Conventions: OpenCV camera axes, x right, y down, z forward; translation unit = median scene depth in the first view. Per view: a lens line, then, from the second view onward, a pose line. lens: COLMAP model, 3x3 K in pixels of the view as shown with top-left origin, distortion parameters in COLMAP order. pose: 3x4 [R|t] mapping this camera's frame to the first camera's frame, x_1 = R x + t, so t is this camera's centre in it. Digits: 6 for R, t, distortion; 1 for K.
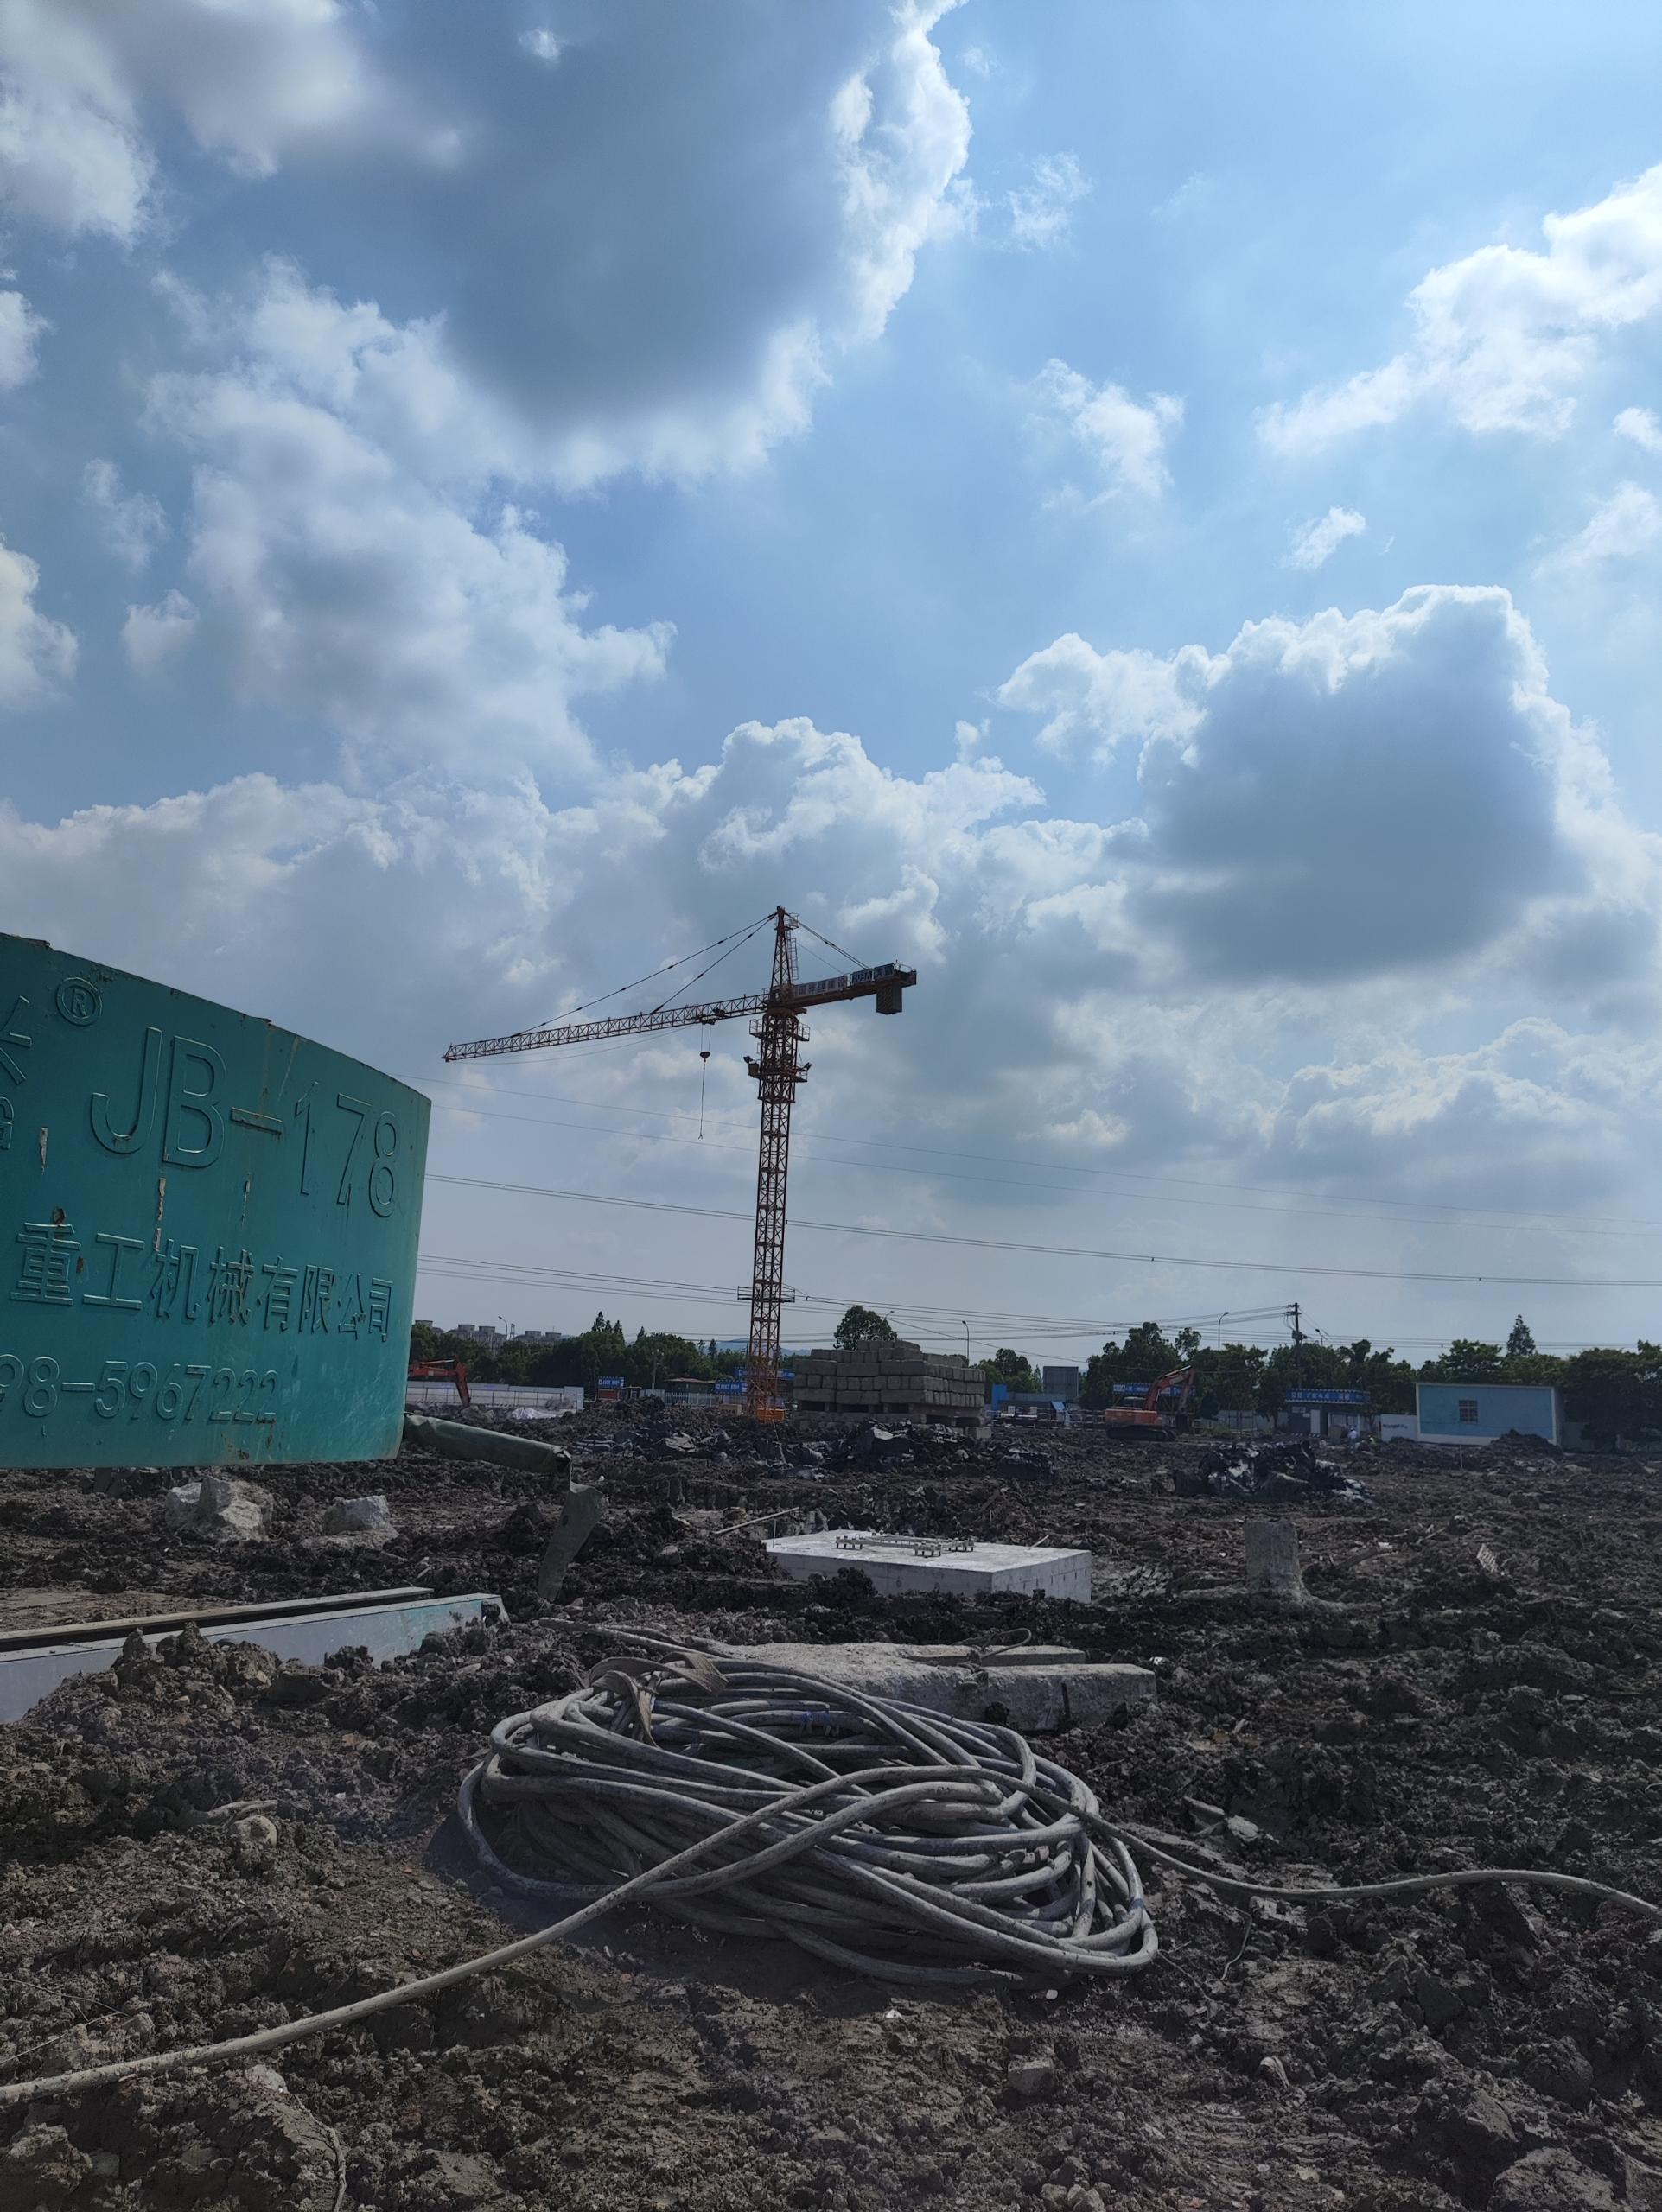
lens RADIAL K [[1624.7, 0, 834.4], [0, 1624.7, 1104.8], [0, 0, 1]] dist [0.028039, -0.016653]
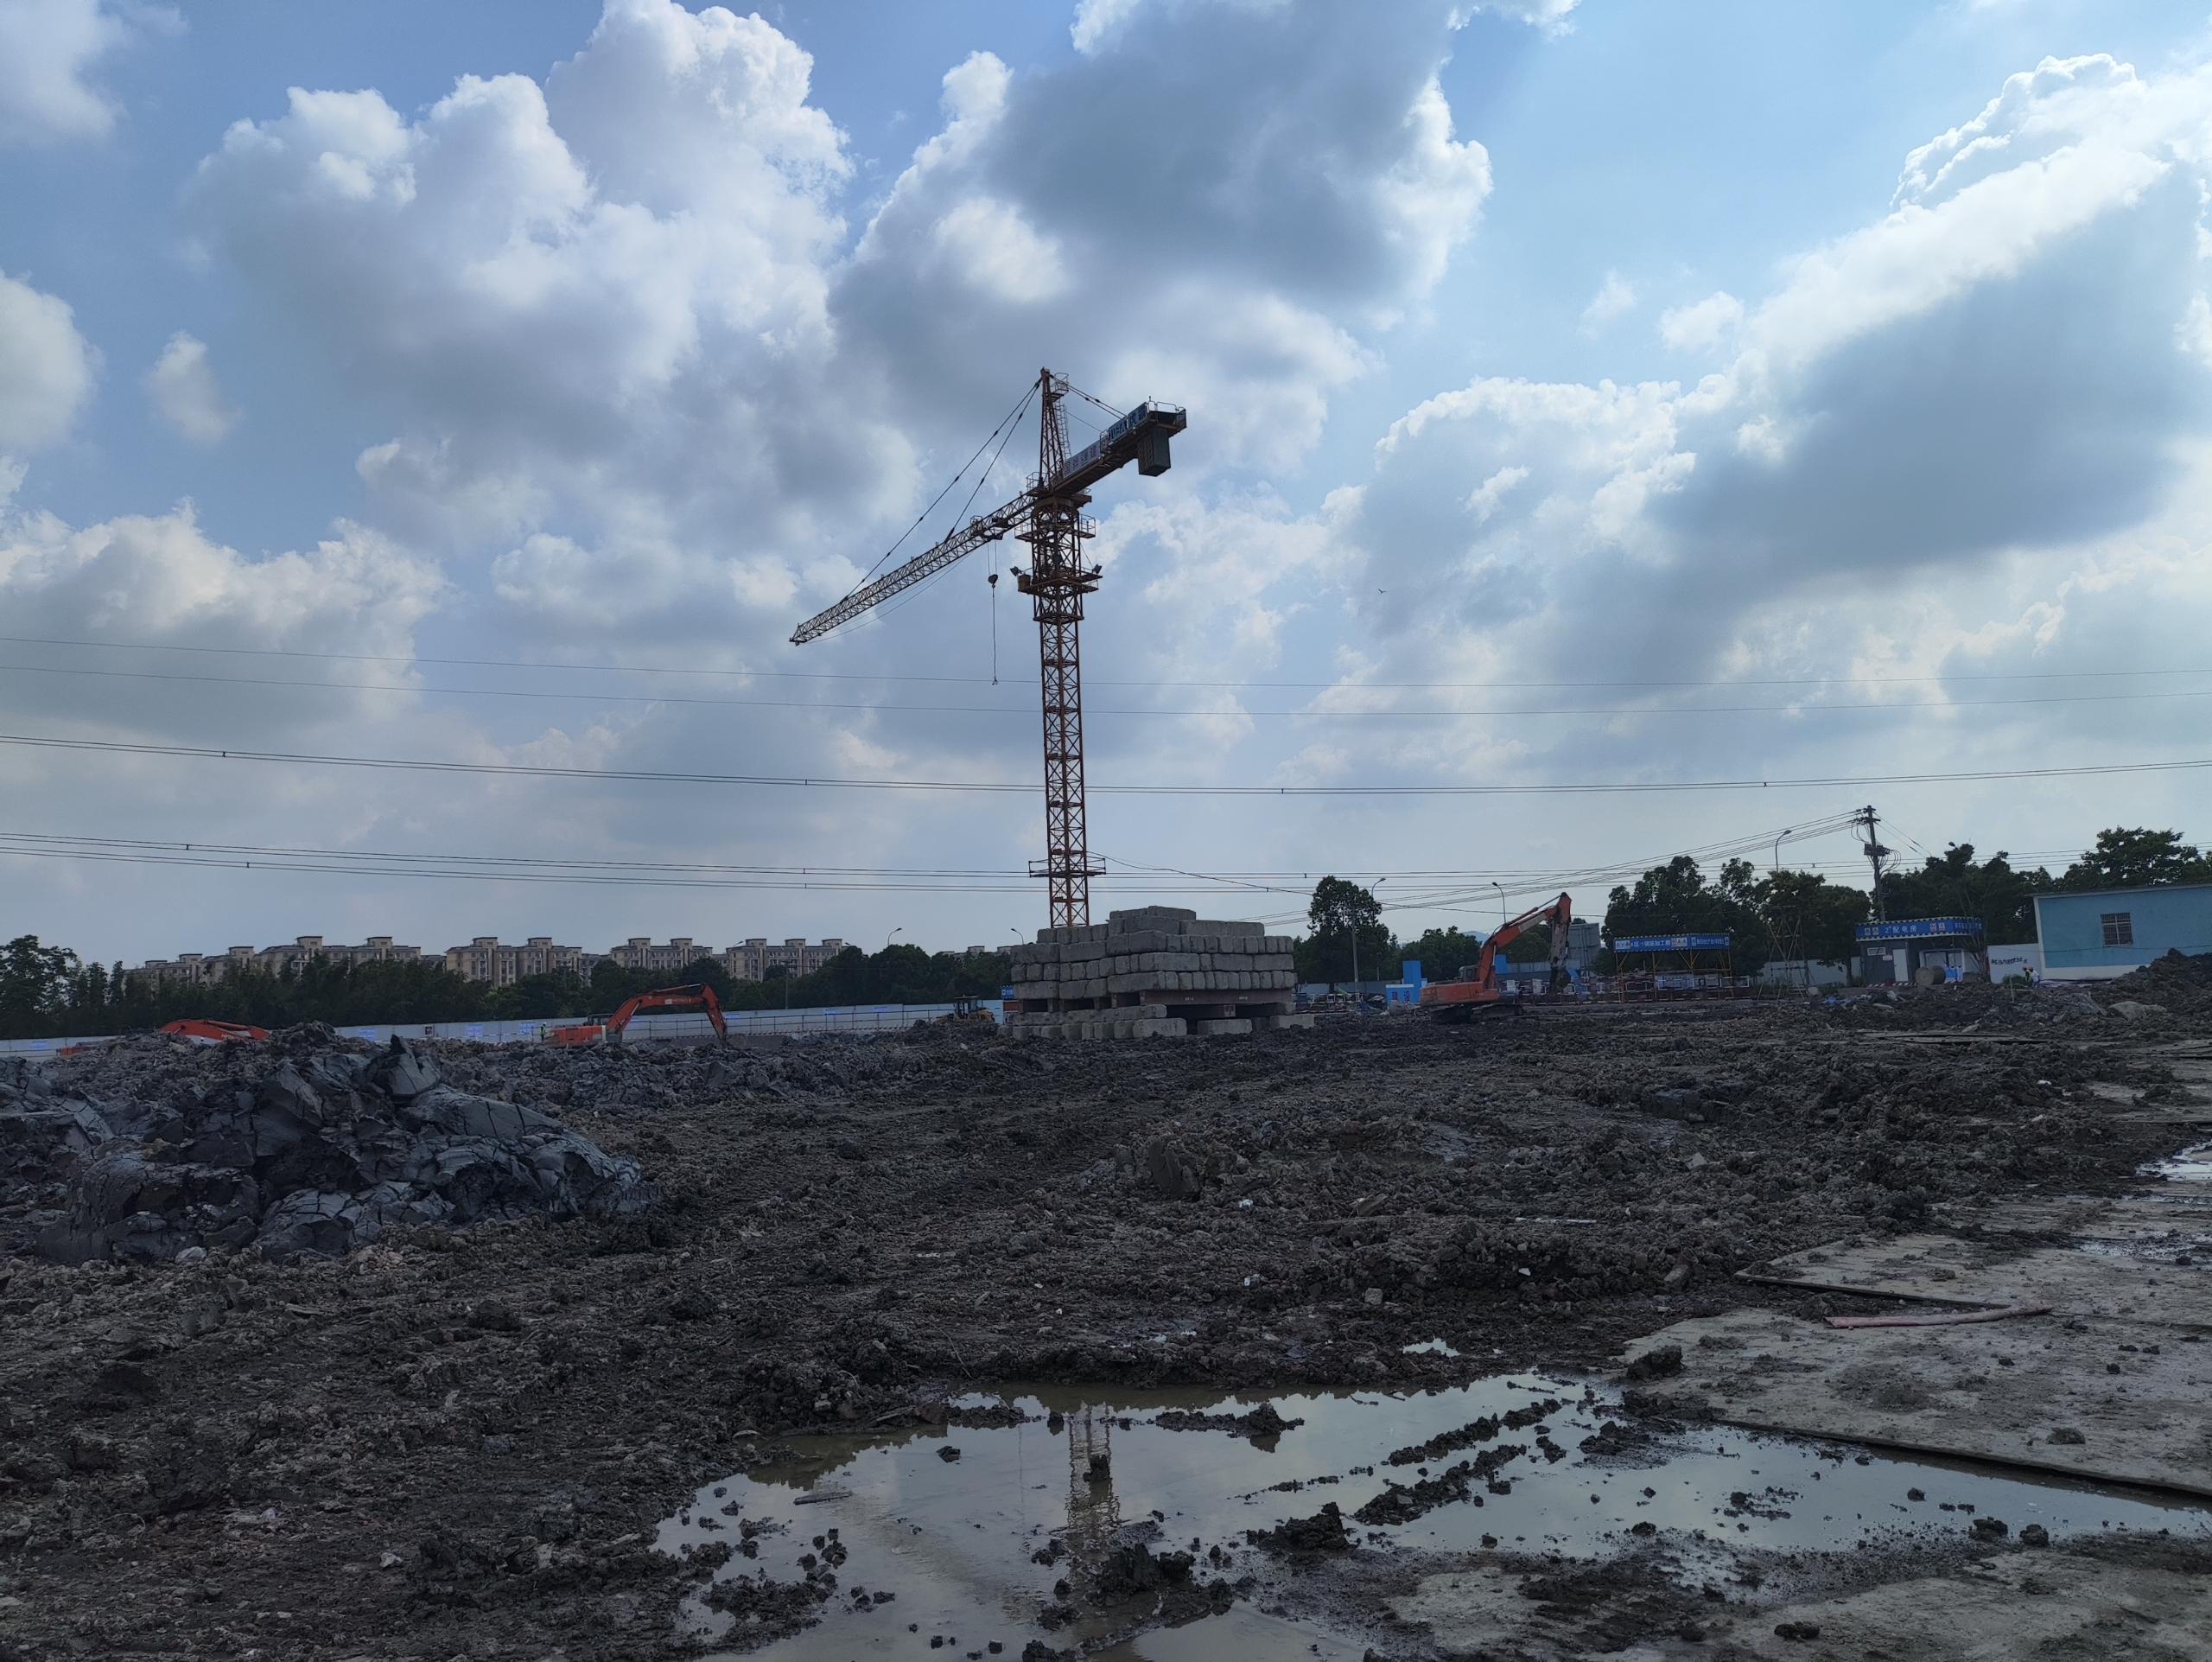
lens RADIAL K [[1624.7, 0, 1102.0], [0, 1624.7, 834.3], [0, 0, 1]] dist [0.028039, -0.016653]
pose [[0.955687, -0.111311, -0.272528, 0.180594], [0.130990, 0.989854, 0.055054, 0.057957], [0.263635, -0.088312, 0.960572, 0.248369]]
